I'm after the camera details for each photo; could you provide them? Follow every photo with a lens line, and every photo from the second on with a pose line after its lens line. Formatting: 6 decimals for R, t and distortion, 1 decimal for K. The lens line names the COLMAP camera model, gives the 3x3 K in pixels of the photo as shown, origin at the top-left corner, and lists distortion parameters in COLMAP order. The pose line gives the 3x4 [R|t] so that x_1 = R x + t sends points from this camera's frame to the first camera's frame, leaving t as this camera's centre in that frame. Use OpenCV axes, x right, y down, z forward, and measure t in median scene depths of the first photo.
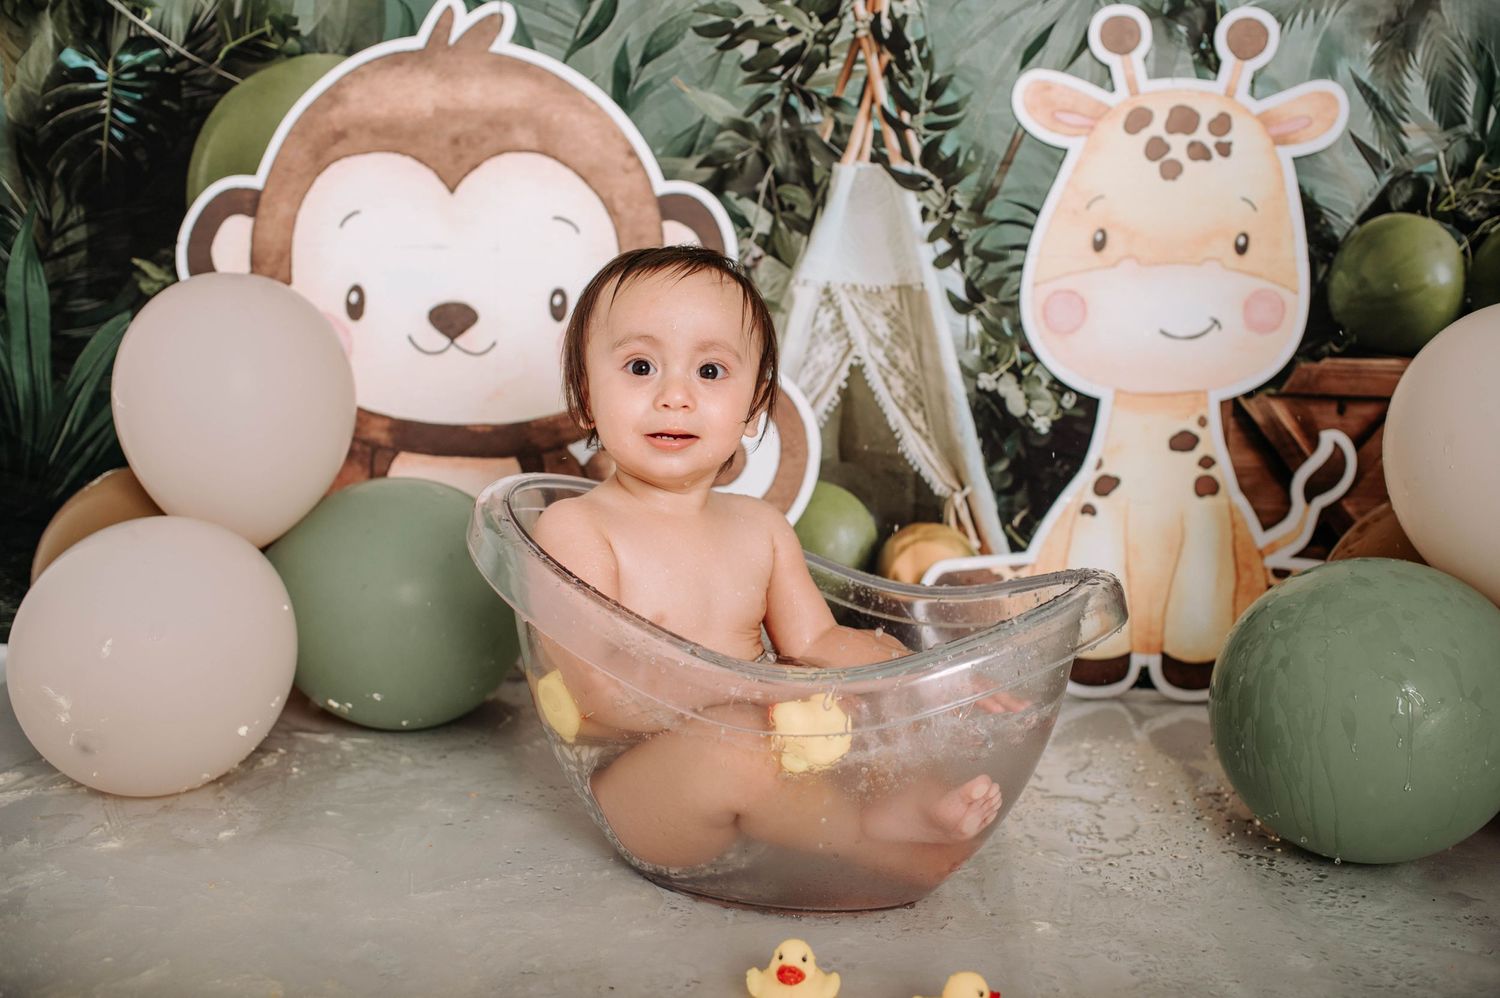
lens RADIAL K [[1466.4, 0, 746.7], [0, 1466.4, 499.3], [0, 0, 1]] dist [-0.105996, 0.102164]
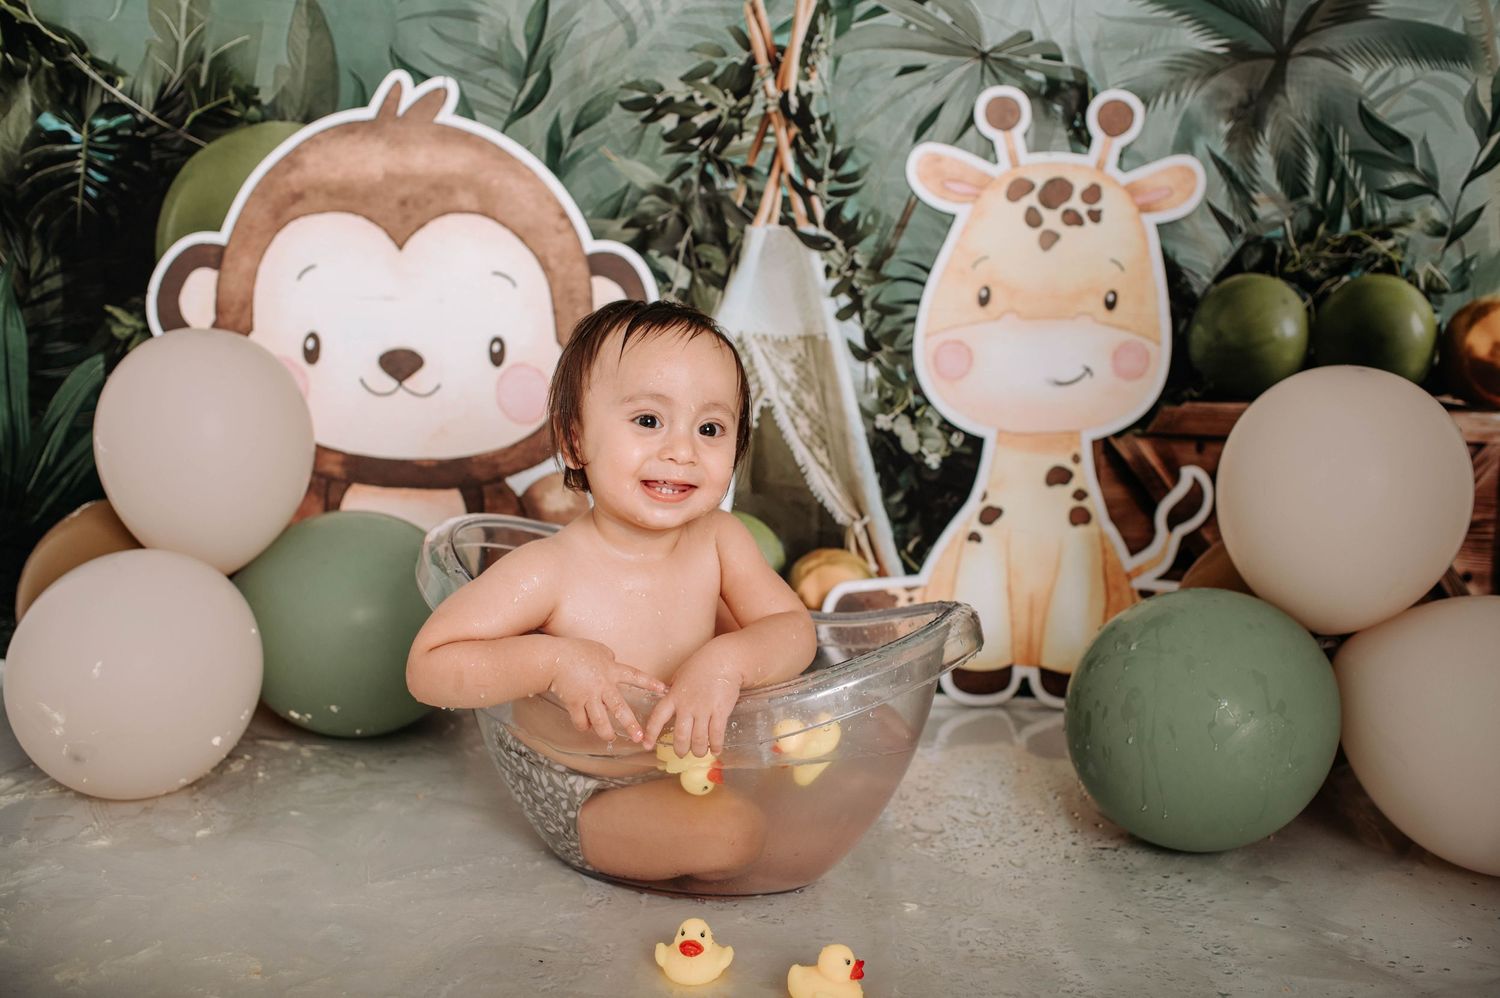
lens RADIAL K [[1466.4, 0, 746.7], [0, 1466.4, 499.3], [0, 0, 1]] dist [-0.105996, 0.102164]
pose [[0.999216, 0.001464, 0.039569, 0.016504], [-0.001617, 0.999991, 0.003844, -0.026509], [-0.039563, -0.003905, 0.999209, -0.113043]]
